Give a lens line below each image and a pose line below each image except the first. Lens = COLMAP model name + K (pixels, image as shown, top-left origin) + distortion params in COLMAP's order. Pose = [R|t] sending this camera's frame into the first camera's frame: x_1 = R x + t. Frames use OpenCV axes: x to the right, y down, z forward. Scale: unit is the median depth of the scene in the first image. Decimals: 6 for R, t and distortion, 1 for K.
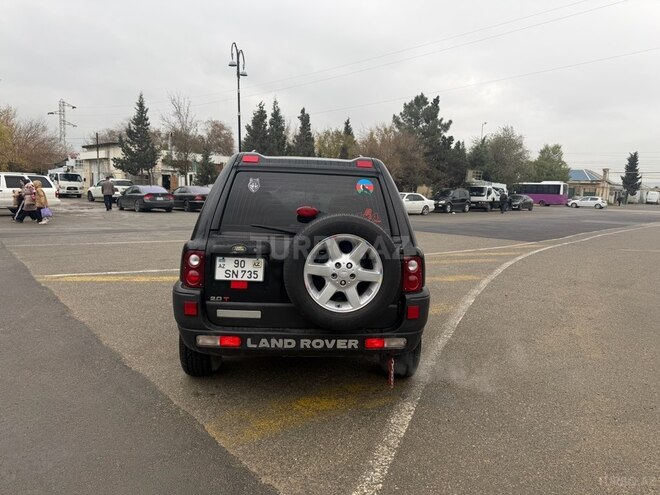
lens RADIAL K [[461.3, 0, 333.5], [0, 461.3, 248.6], [0, 0, 1]] dist [0.047813, -0.060903]
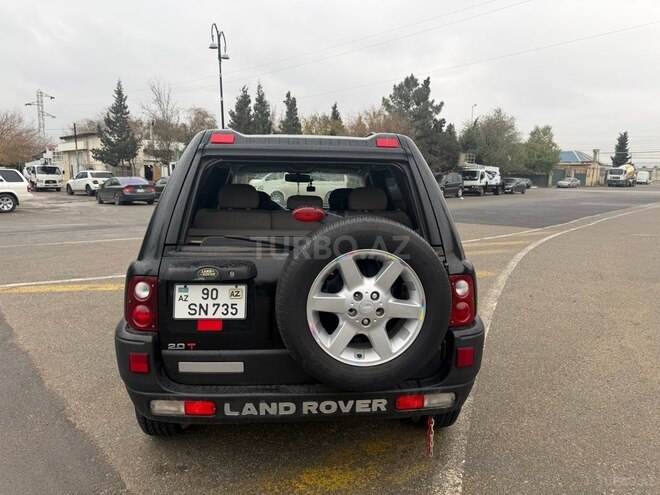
lens RADIAL K [[461.3, 0, 330.9], [0, 461.3, 252.3], [0, 0, 1]] dist [0.047813, -0.060903]
pose [[0.999538, -0.025366, 0.016764, -0.014191], [0.024757, 0.999059, 0.035601, -0.018813], [-0.017651, -0.035170, 0.999225, 0.126756]]
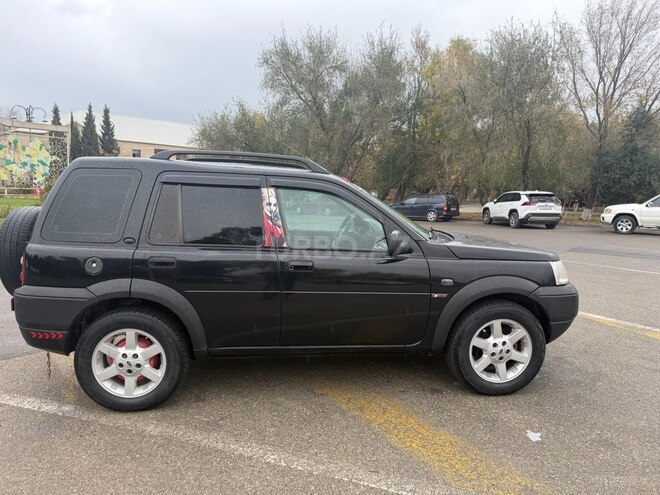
lens RADIAL K [[461.3, 0, 330.3], [0, 461.3, 249.4], [0, 0, 1]] dist [0.047813, -0.060903]
pose [[0.035853, 0.091459, -0.995163, 0.498435], [-0.138358, 0.986668, 0.085694, -0.069565], [0.989733, 0.134617, 0.048029, 0.659153]]
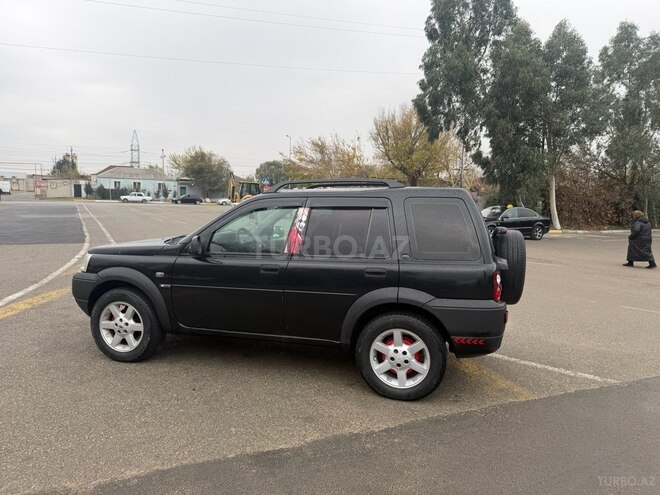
lens RADIAL K [[461.3, 0, 331.2], [0, 461.3, 240.5], [0, 0, 1]] dist [0.047813, -0.060903]
pose [[0.305178, -0.106803, 0.946287, -0.633260], [0.097674, 0.991961, 0.080458, -0.087978], [-0.947273, 0.067874, 0.313156, 0.404700]]
